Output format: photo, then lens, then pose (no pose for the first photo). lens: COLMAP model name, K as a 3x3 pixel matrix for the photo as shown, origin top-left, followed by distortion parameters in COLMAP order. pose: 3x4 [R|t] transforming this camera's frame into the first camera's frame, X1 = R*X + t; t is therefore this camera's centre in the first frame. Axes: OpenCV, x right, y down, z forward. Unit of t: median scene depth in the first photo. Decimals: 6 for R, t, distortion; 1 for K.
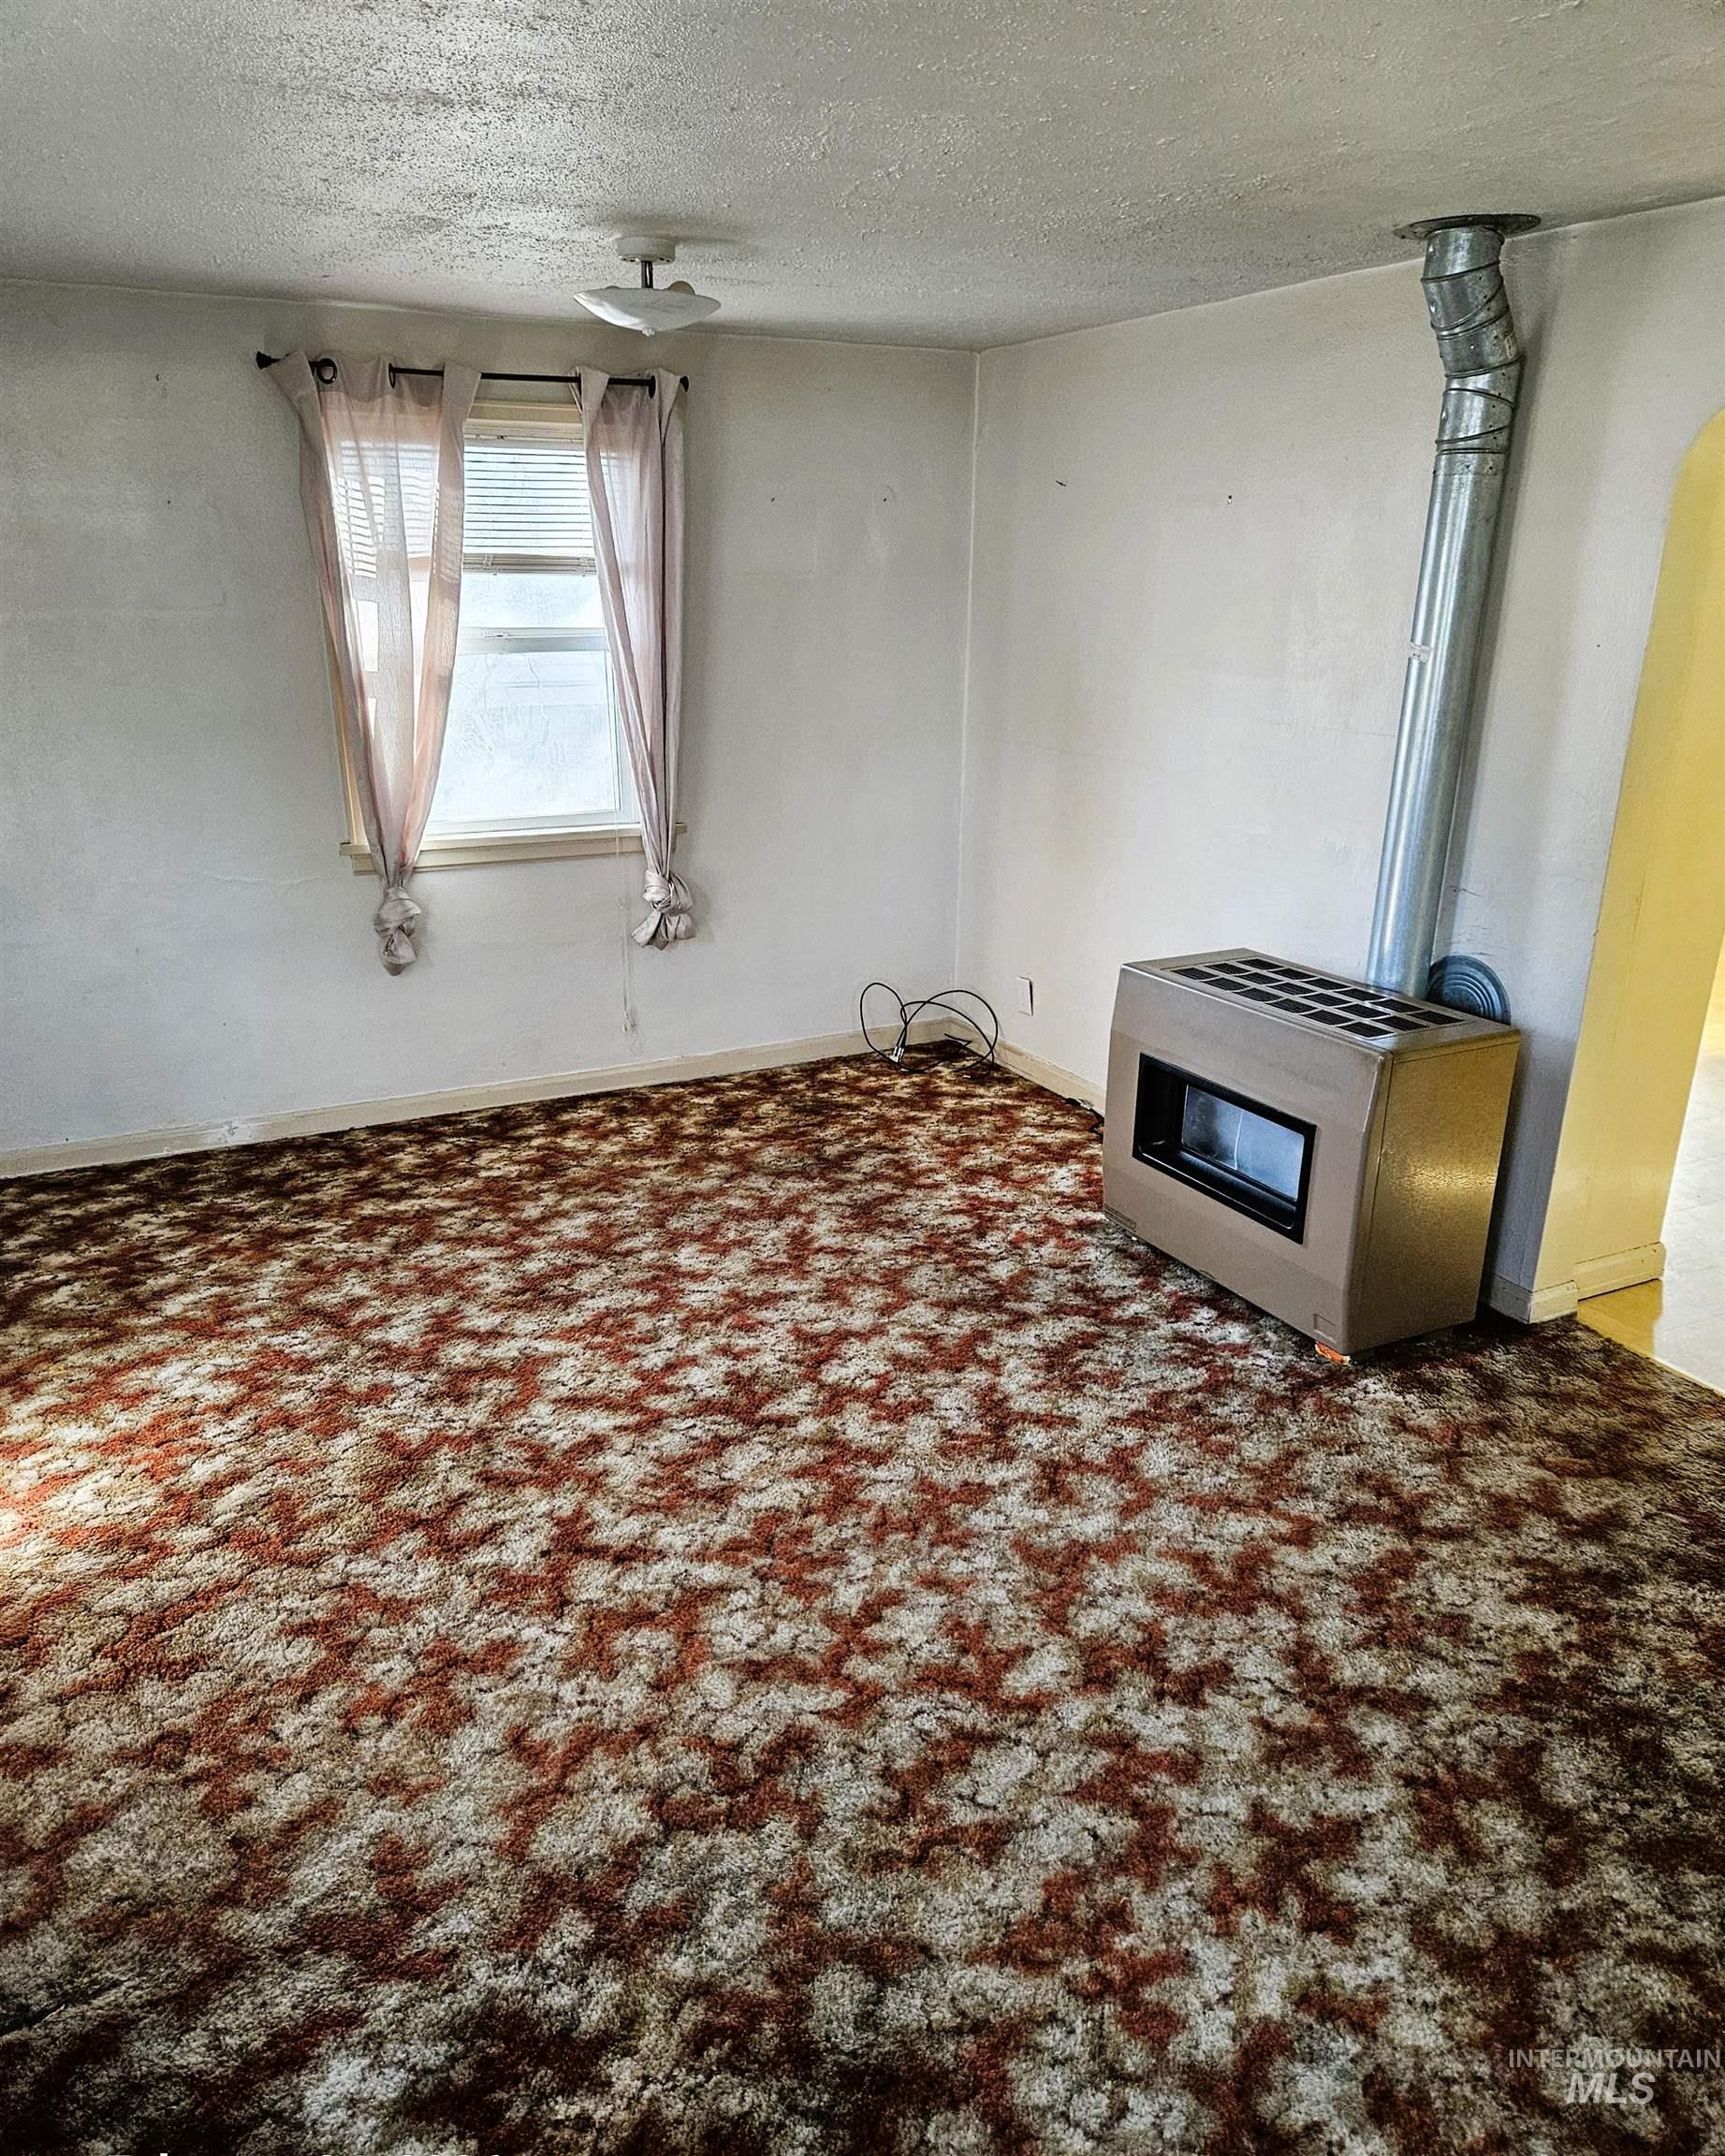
lens RADIAL K [[1522.9, 0, 858.8], [0, 1522.9, 1082.2], [0, 0, 1]] dist [0.004074, -0.000337]
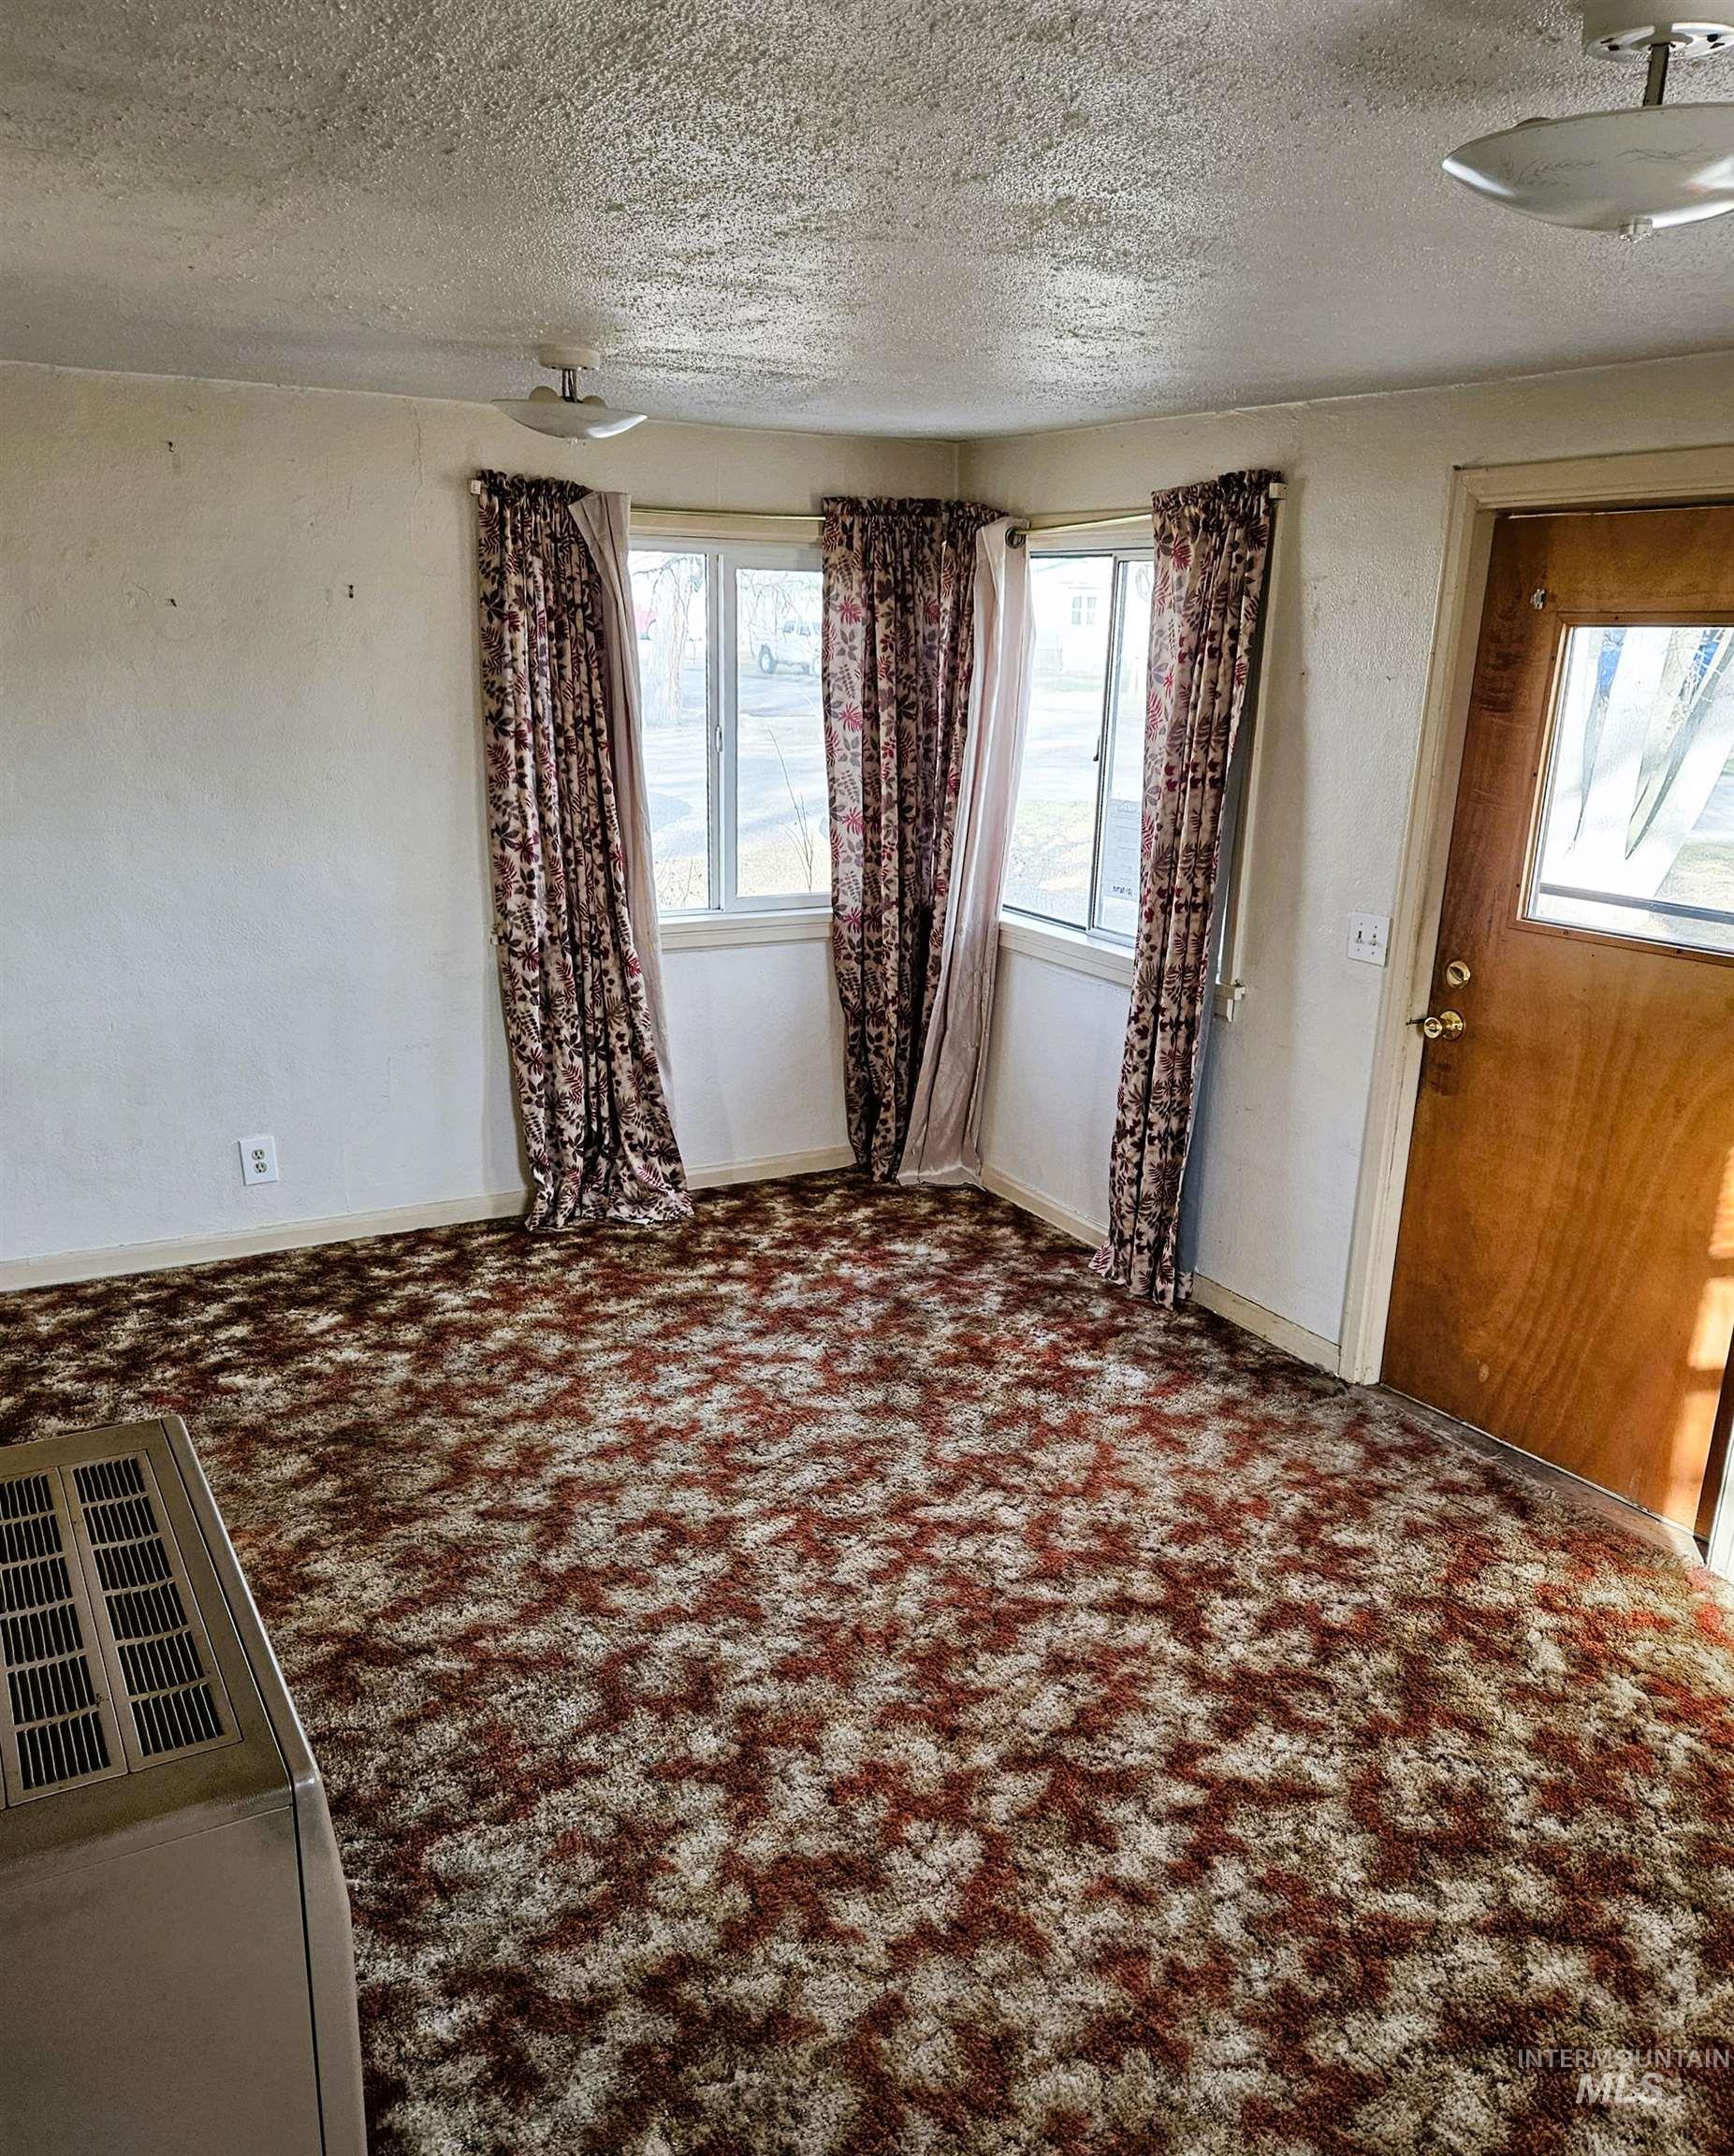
lens RADIAL K [[1522.7, 0, 863.8], [0, 1522.7, 1082.6], [0, 0, 1]] dist [0.004074, -0.000337]
pose [[-0.999538, -0.024356, -0.018178, 0.058664], [-0.030379, 0.817896, 0.574564, -0.575546], [0.000874, 0.574851, -0.818258, 1.583239]]
